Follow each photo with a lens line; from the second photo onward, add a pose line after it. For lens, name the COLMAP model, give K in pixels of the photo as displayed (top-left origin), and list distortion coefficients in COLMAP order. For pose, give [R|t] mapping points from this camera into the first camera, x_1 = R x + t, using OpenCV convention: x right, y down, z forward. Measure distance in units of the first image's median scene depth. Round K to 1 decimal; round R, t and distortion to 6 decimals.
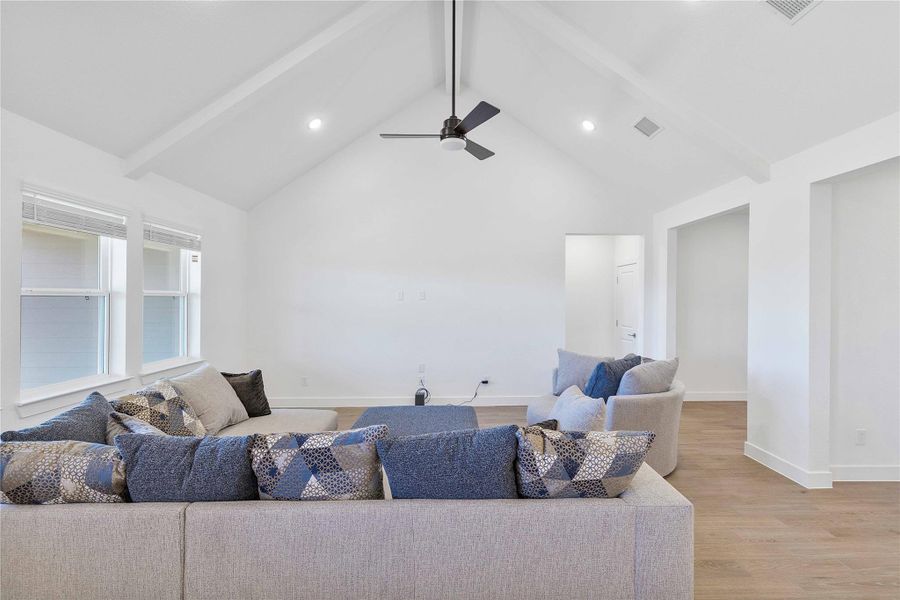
lens RADIAL K [[417.5, 0, 463.4], [0, 417.5, 297.3], [0, 0, 1]] dist [0.002350, 0.000109]
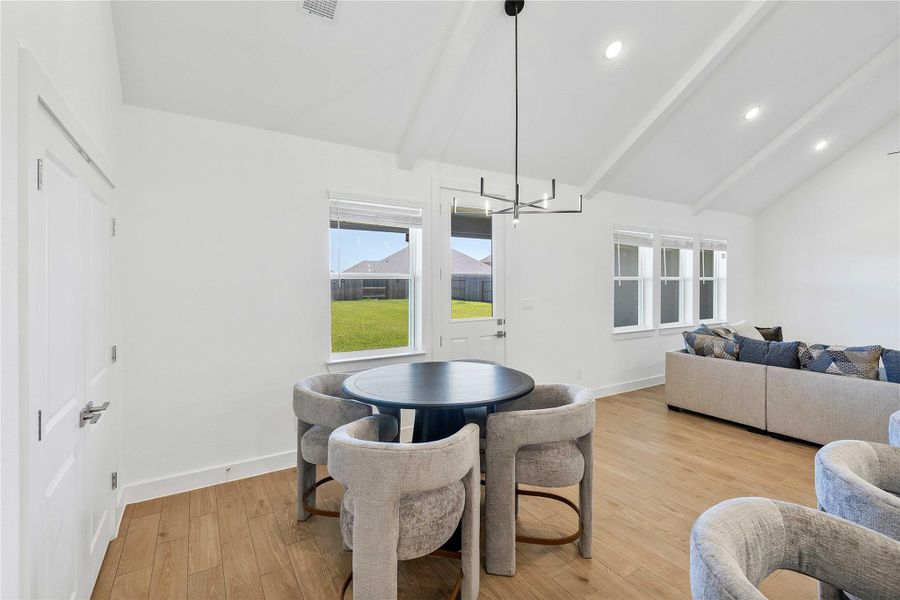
lens RADIAL K [[414.3, 0, 456.0], [0, 414.3, 280.4], [0, 0, 1]] dist [-0.000309, -0.000106]
pose [[0.507538, -0.003948, -0.861620, 0.239022], [0.003169, 0.999991, -0.002716, -0.000746], [0.861624, -0.001352, 0.507546, -0.849409]]
